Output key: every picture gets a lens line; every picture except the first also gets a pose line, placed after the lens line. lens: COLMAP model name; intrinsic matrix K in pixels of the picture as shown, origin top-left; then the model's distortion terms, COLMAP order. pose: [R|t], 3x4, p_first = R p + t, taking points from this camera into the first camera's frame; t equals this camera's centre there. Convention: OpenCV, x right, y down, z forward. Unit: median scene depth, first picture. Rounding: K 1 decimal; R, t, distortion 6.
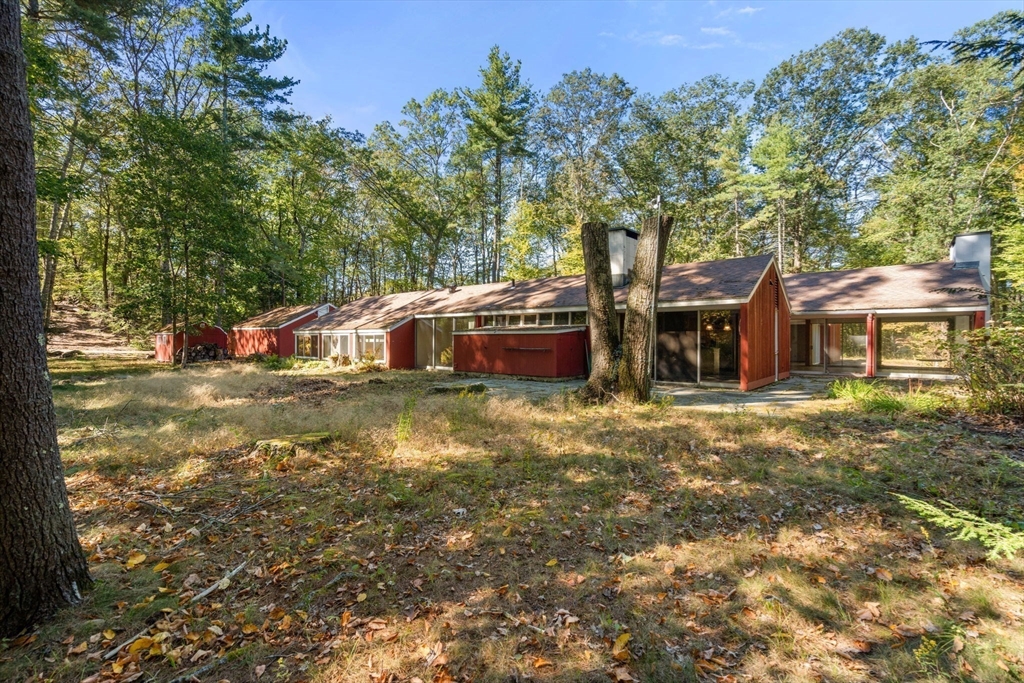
lens RADIAL K [[459.7, 0, 512.2], [0, 459.7, 337.5], [0, 0, 1]] dist [-0.001508, -0.000262]
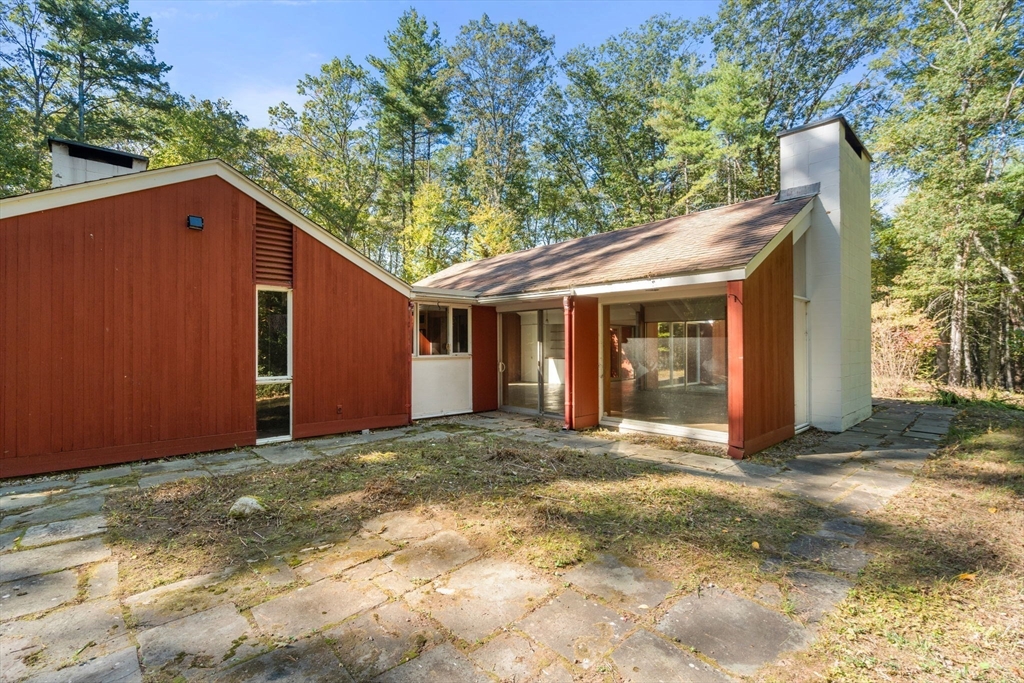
lens RADIAL K [[459.7, 0, 512.2], [0, 459.7, 337.5], [0, 0, 1]] dist [-0.001508, -0.000262]
pose [[0.991005, -0.000984, -0.133824, 0.301731], [0.000172, 0.999982, -0.006075, -0.000247], [0.133828, 0.005997, 0.990986, 0.176383]]
